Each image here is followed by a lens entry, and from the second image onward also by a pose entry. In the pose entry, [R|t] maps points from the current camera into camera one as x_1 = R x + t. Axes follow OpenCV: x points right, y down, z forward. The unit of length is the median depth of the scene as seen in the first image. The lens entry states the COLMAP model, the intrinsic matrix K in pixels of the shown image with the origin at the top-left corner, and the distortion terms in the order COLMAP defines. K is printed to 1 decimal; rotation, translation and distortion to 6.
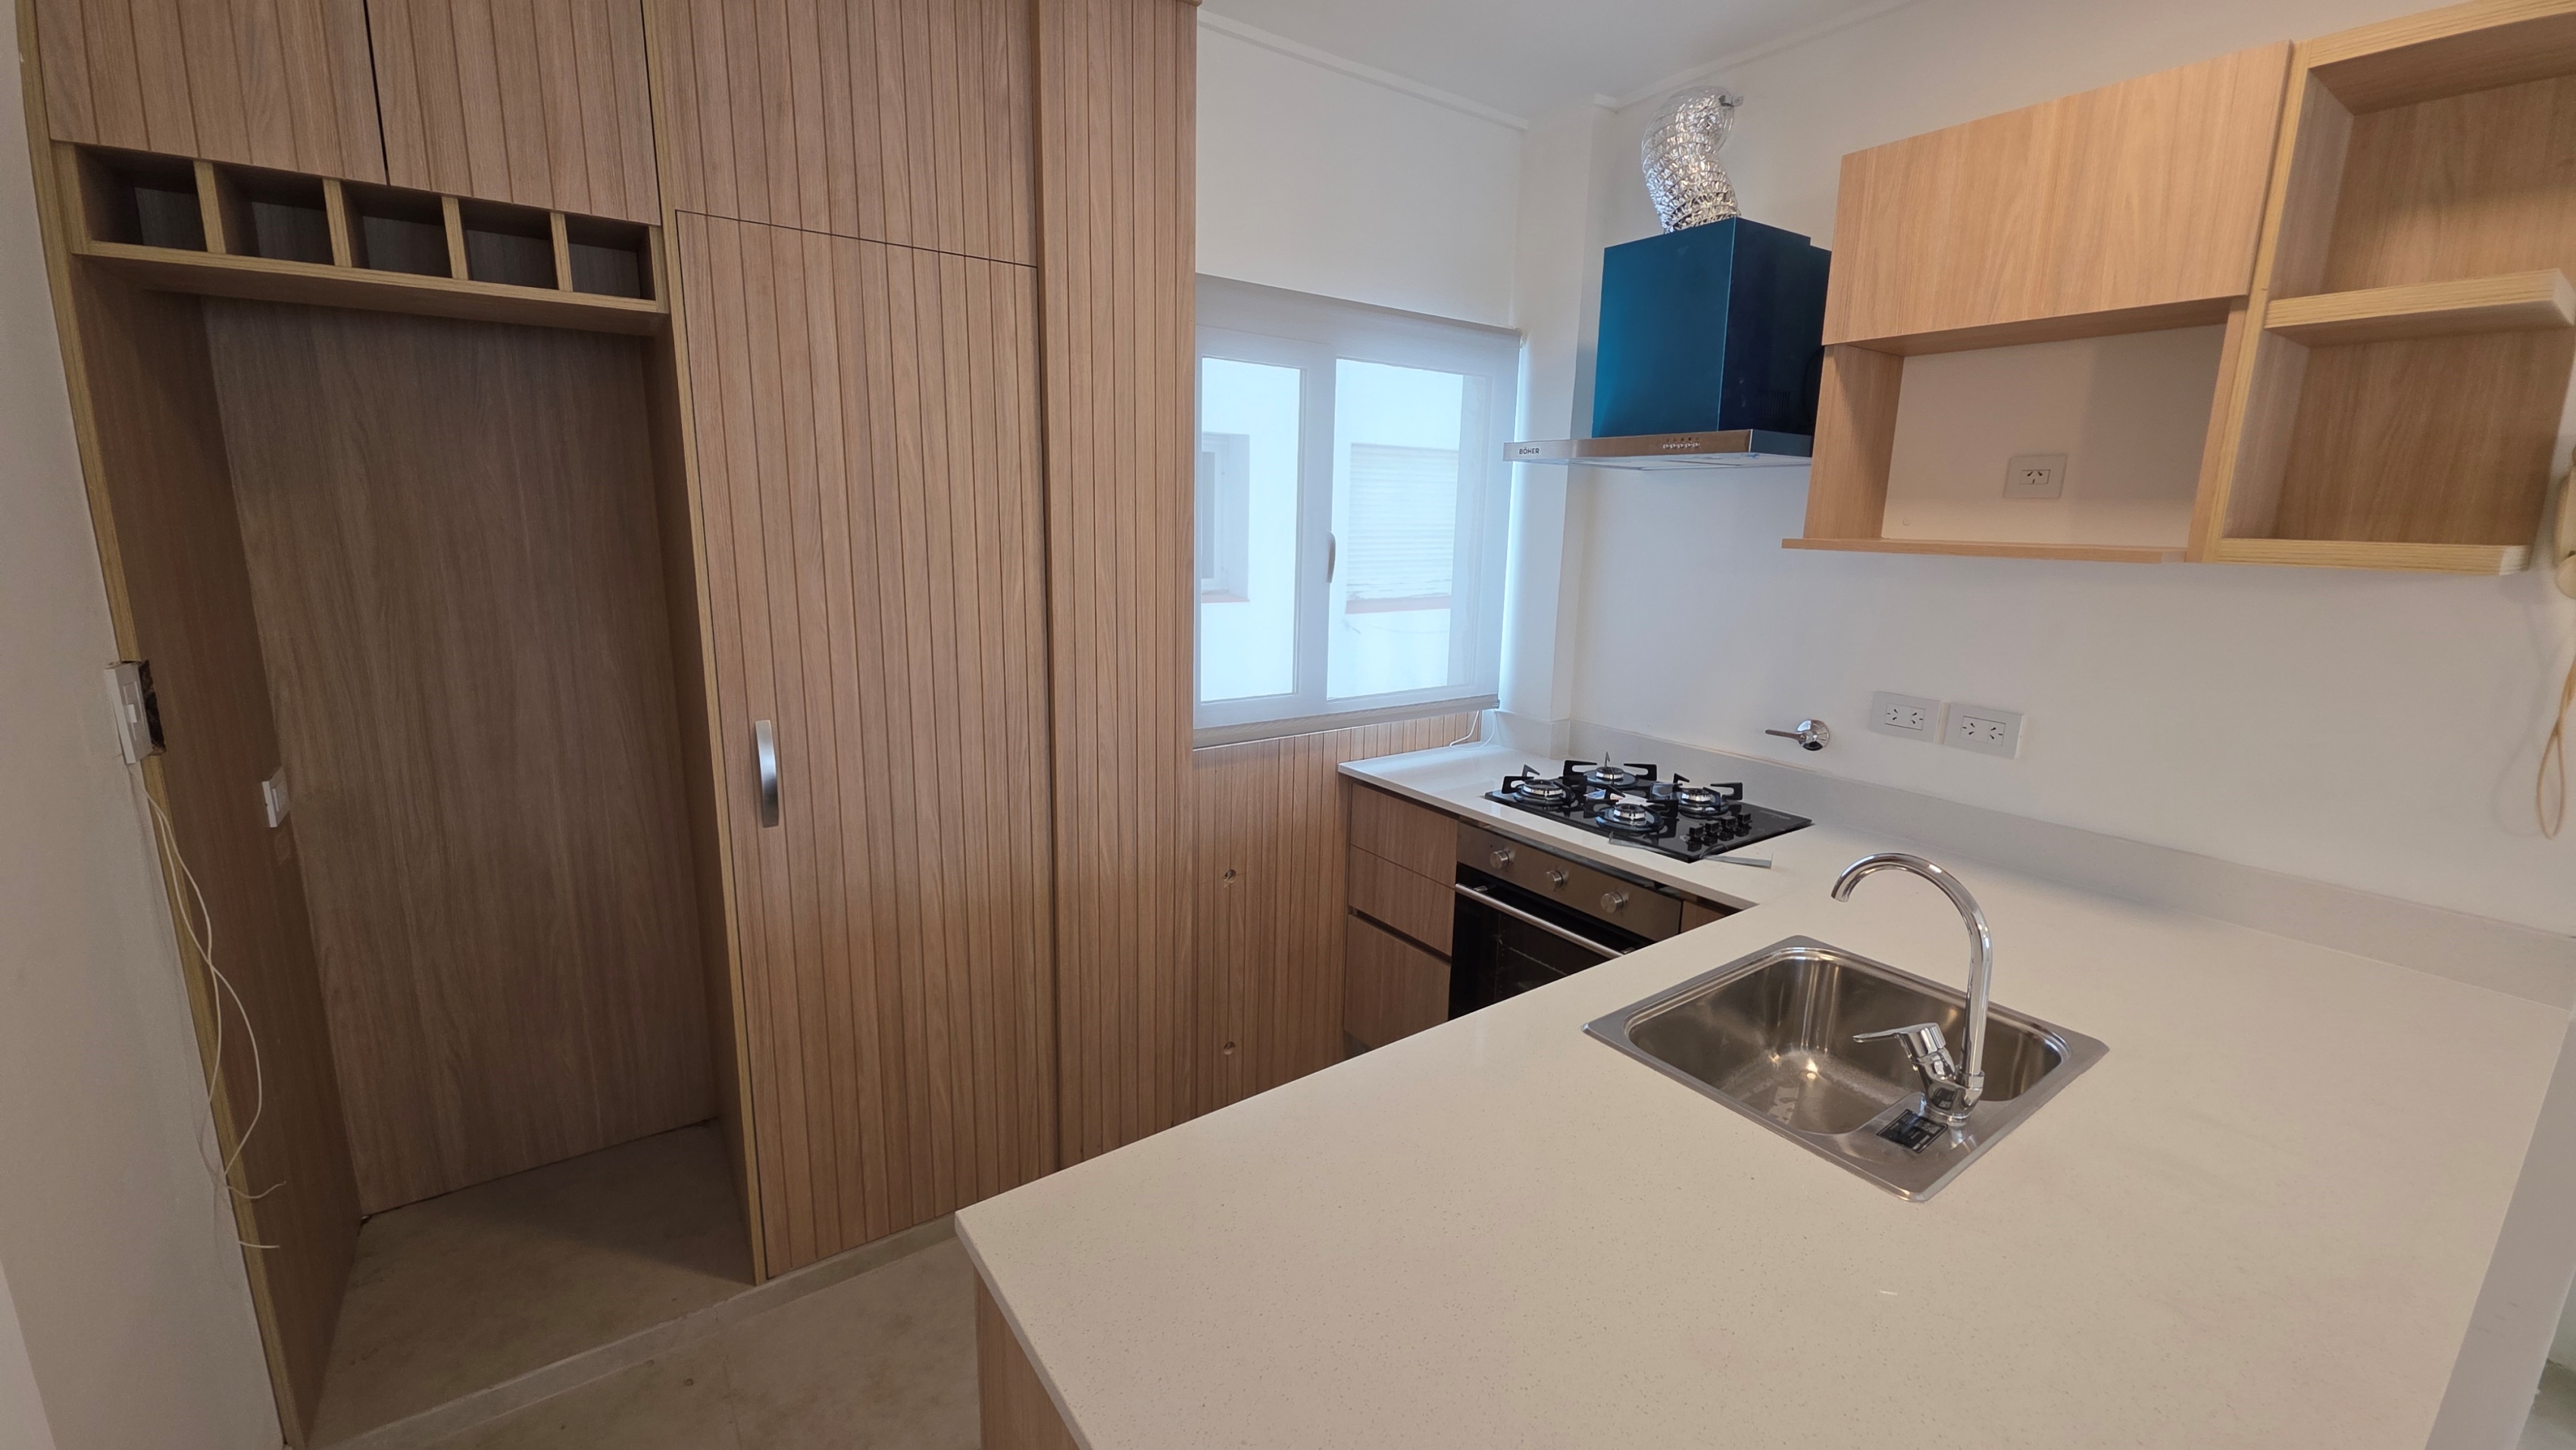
lens RADIAL K [[1028.0, 0, 1300.5], [0, 1028.0, 713.8], [0, 0, 1]] dist [0.008622, -0.005094]
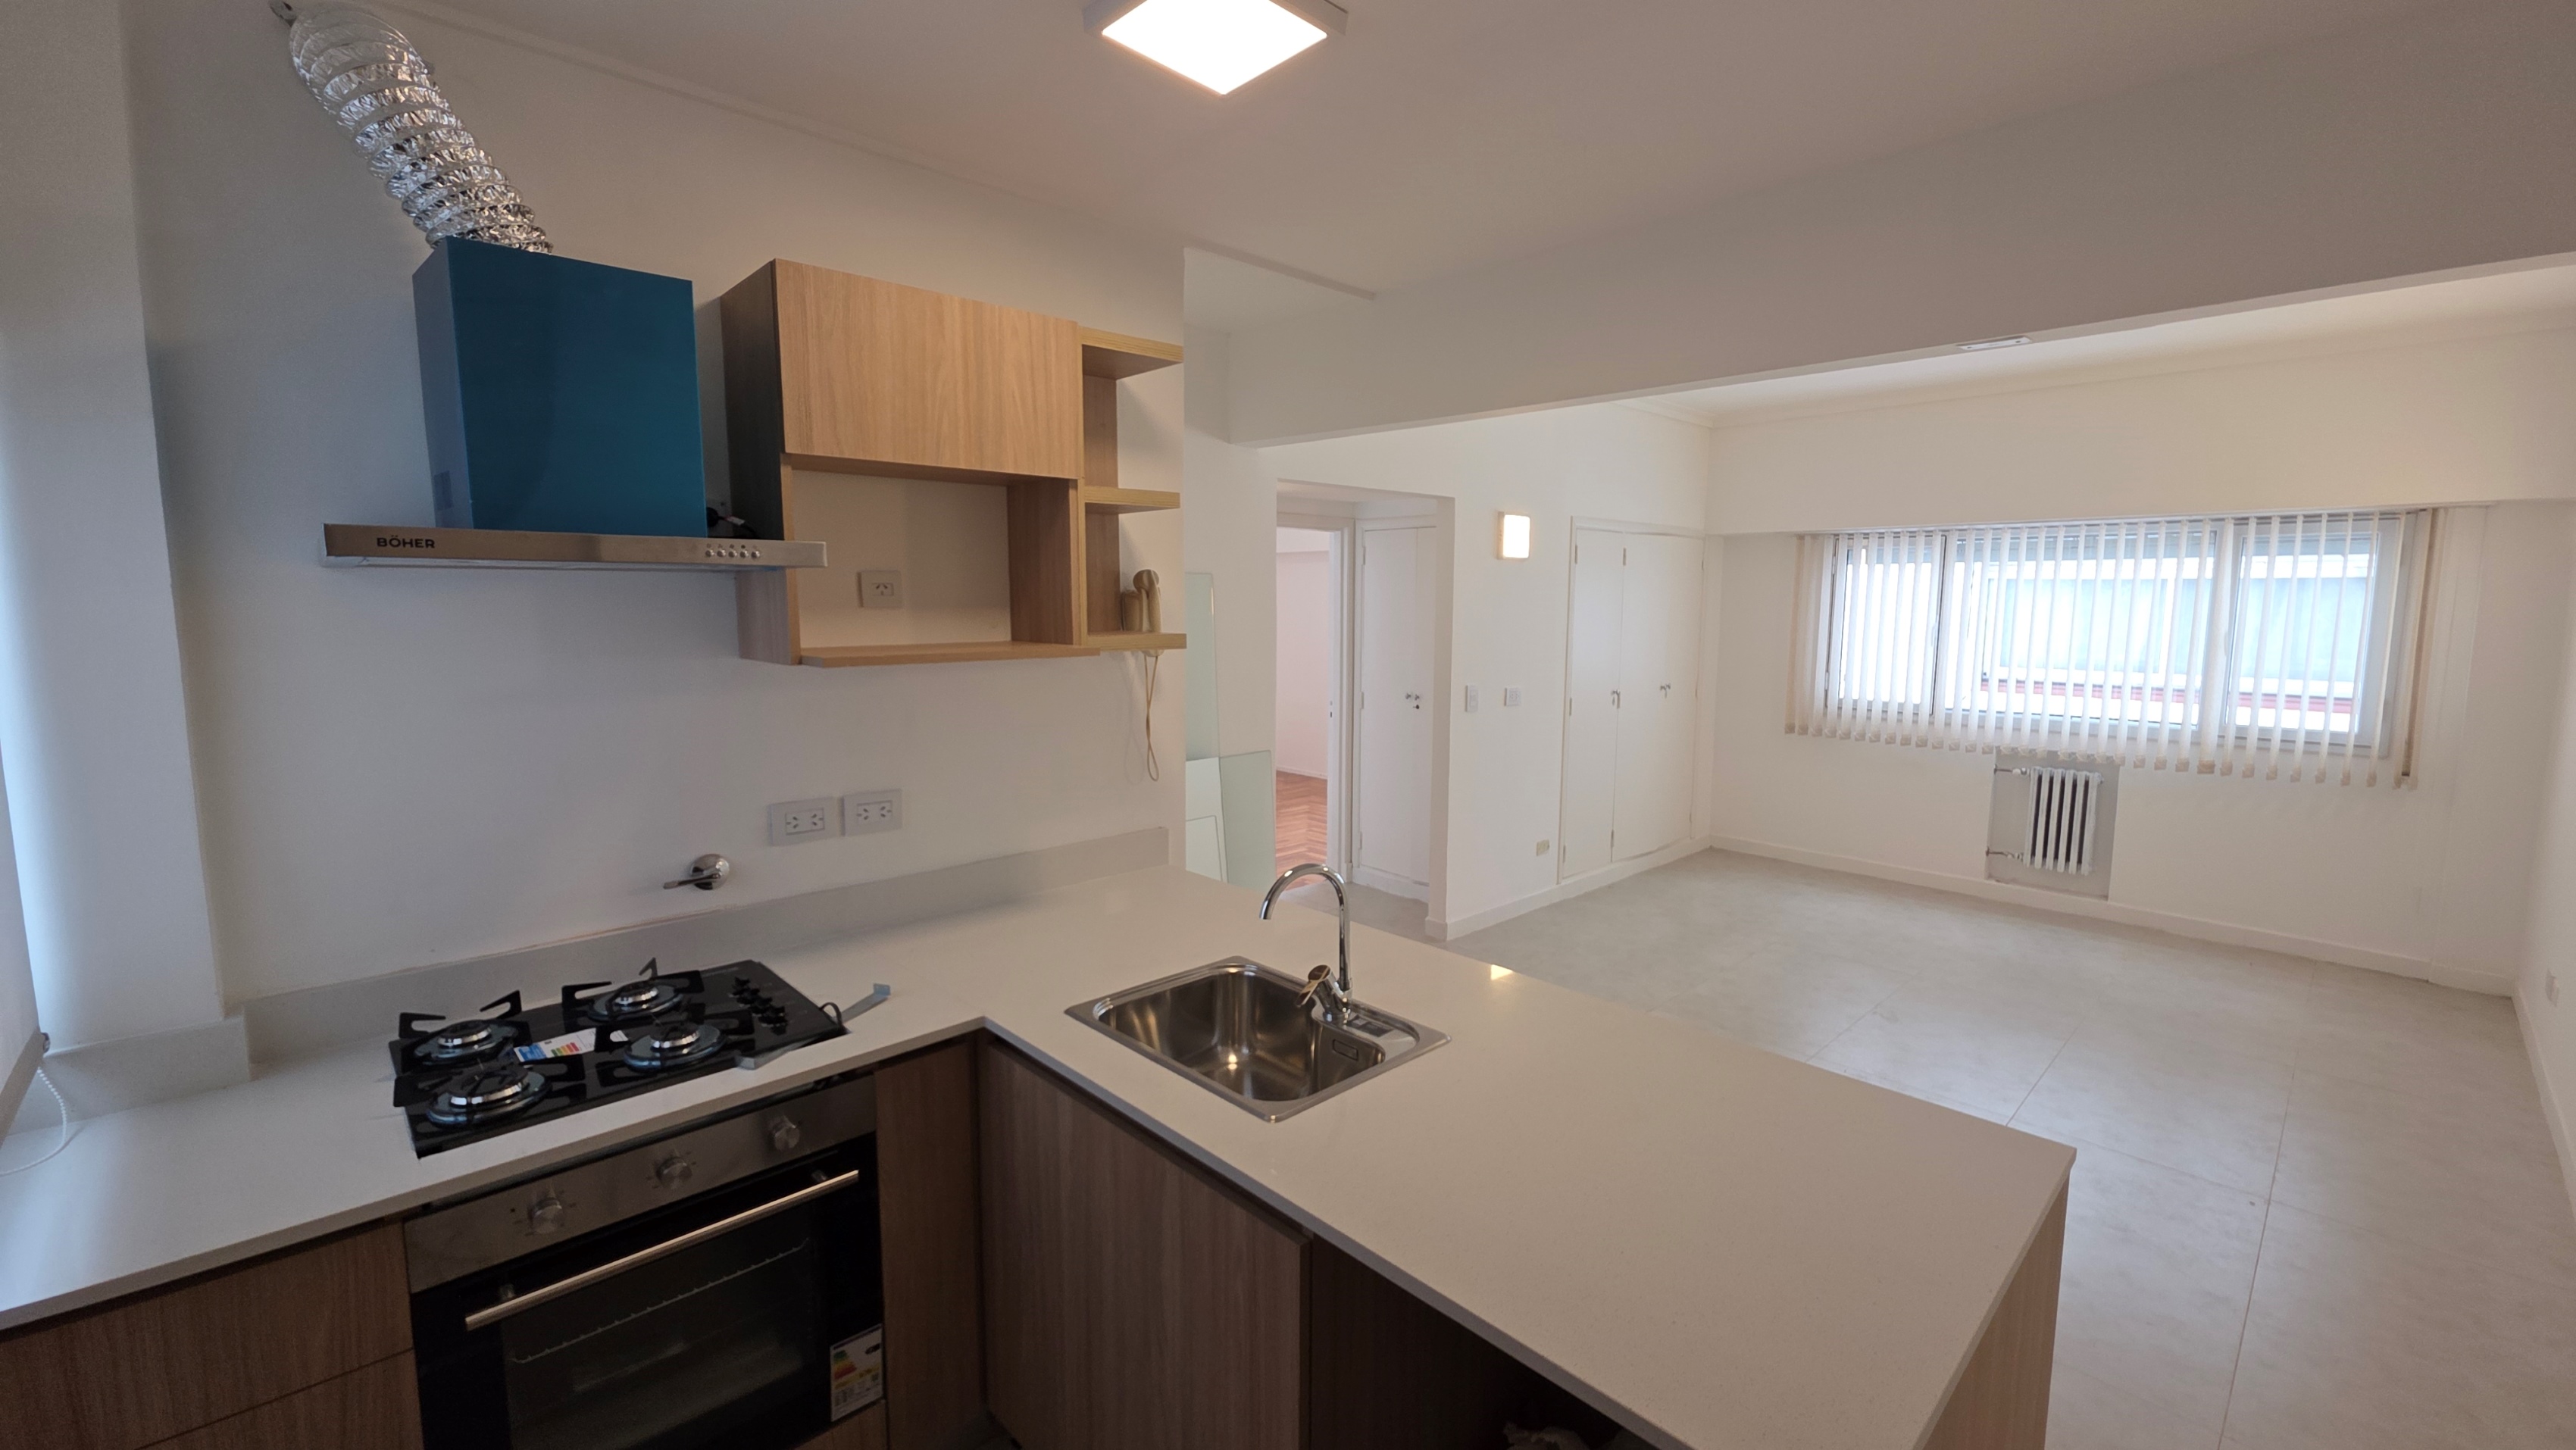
lens RADIAL K [[1028.0, 0, 1274.1], [0, 1028.0, 717.3], [0, 0, 1]] dist [0.008622, -0.005094]
pose [[-0.137892, -0.135590, 0.981122, -0.508281], [0.187045, 0.969196, 0.160230, -0.193213], [-0.972625, 0.205609, -0.108283, 0.724930]]
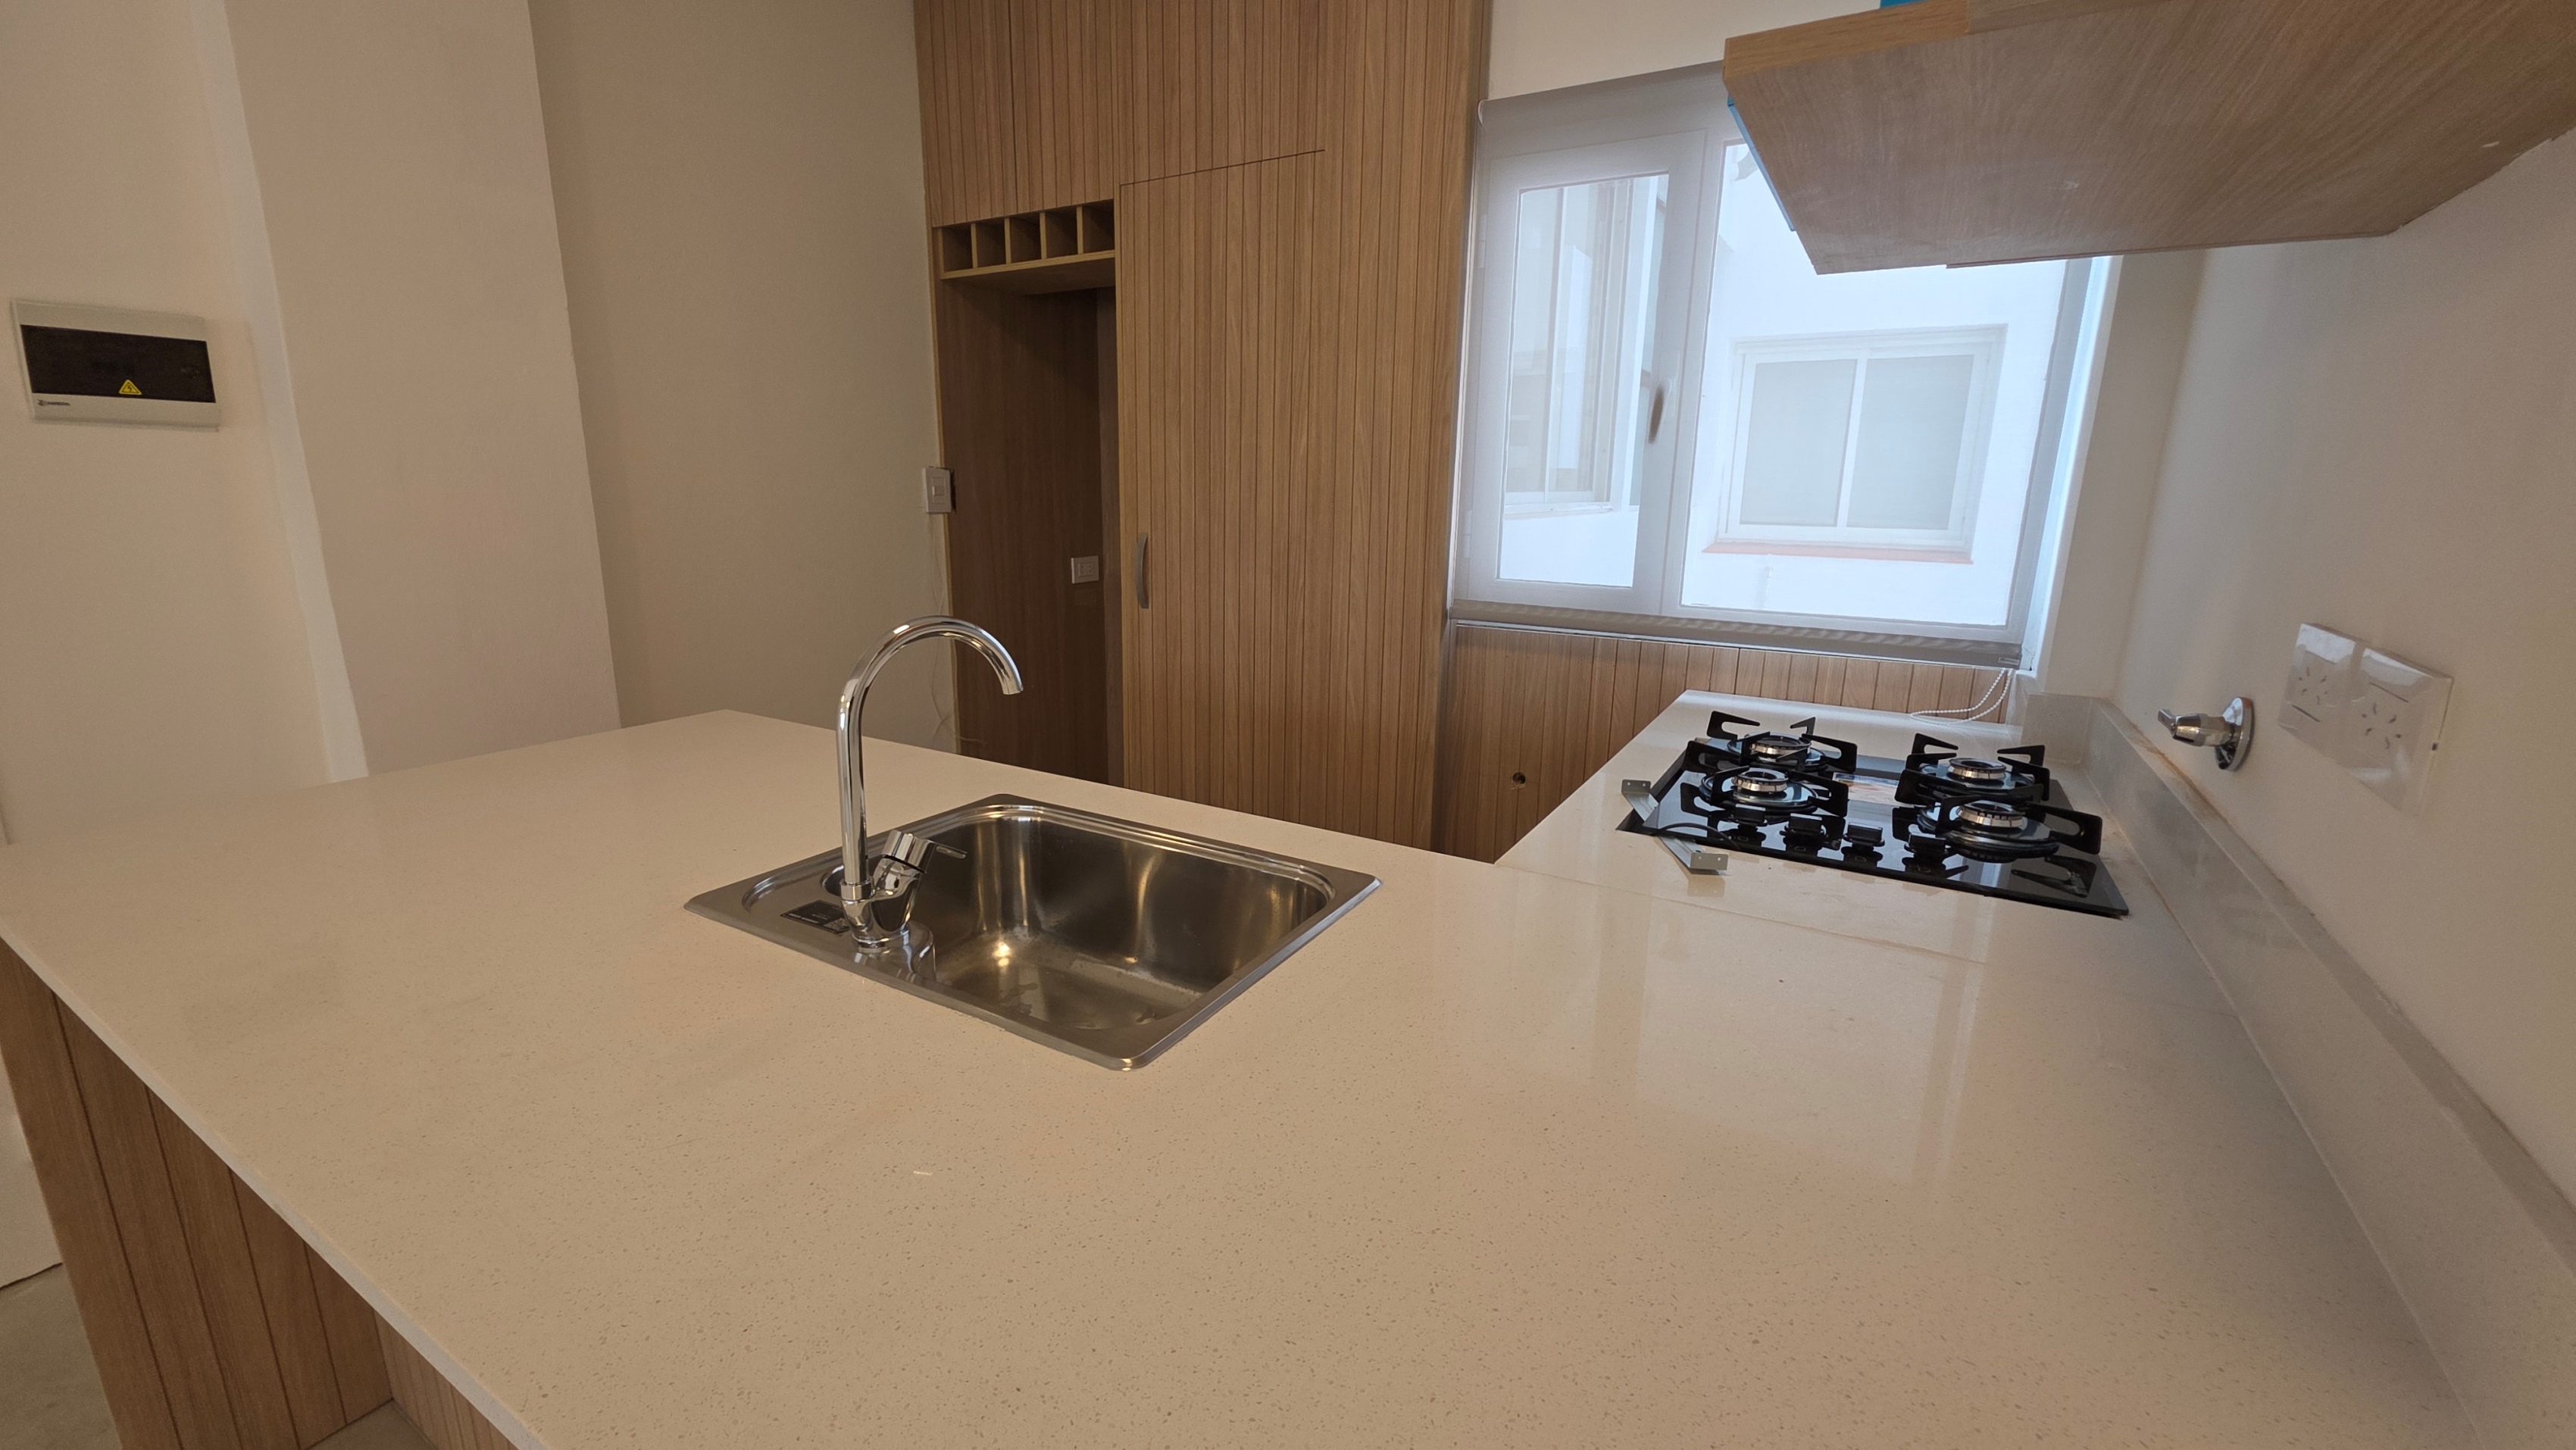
lens RADIAL K [[1028.0, 0, 1285.6], [0, 1028.0, 711.0], [0, 0, 1]] dist [0.008622, -0.005094]
pose [[0.394655, 0.185351, -0.899940, 0.880924], [-0.187257, 0.975111, 0.118714, 0.041354], [0.899546, 0.121669, 0.419540, 0.580952]]
